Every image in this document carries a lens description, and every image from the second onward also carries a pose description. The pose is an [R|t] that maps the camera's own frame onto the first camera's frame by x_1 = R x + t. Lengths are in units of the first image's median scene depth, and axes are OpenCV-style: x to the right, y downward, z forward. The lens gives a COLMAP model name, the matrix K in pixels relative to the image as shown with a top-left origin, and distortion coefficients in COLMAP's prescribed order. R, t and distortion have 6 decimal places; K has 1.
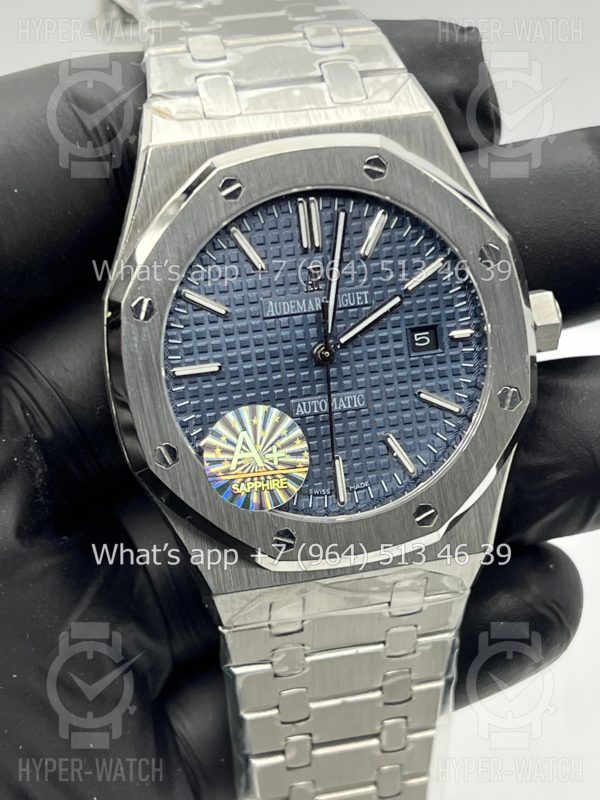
lens RADIAL K [[1969.3, 0, 303.6], [0, 1969.3, 404.0], [0, 0, 1]] dist [0.218102, 0.000000]
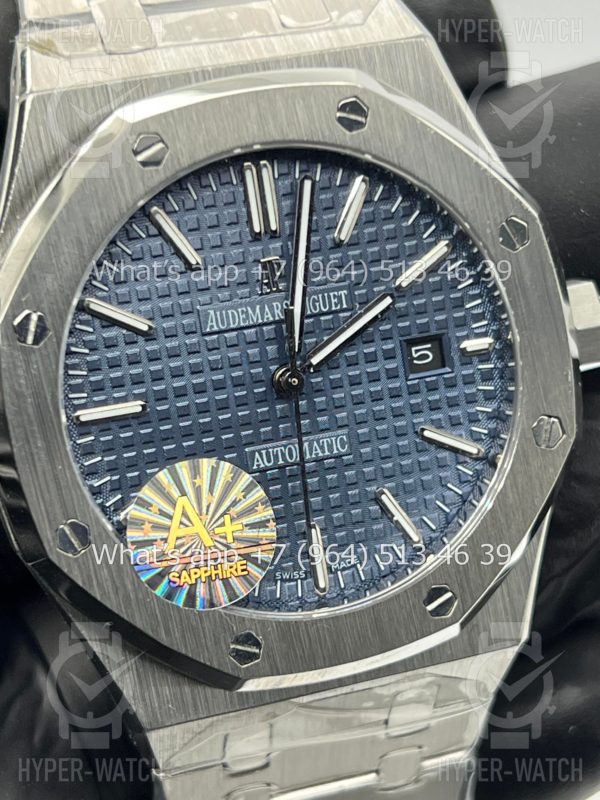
lens RADIAL K [[1969.3, 0, 298.4], [0, 1969.3, 399.4], [0, 0, 1]] dist [0.218102, 0.000000]
pose [[0.996277, -0.043184, 0.074608, -0.039330], [0.043523, 0.999048, -0.002923, -0.016593], [-0.074410, 0.006159, 0.997209, 0.291995]]
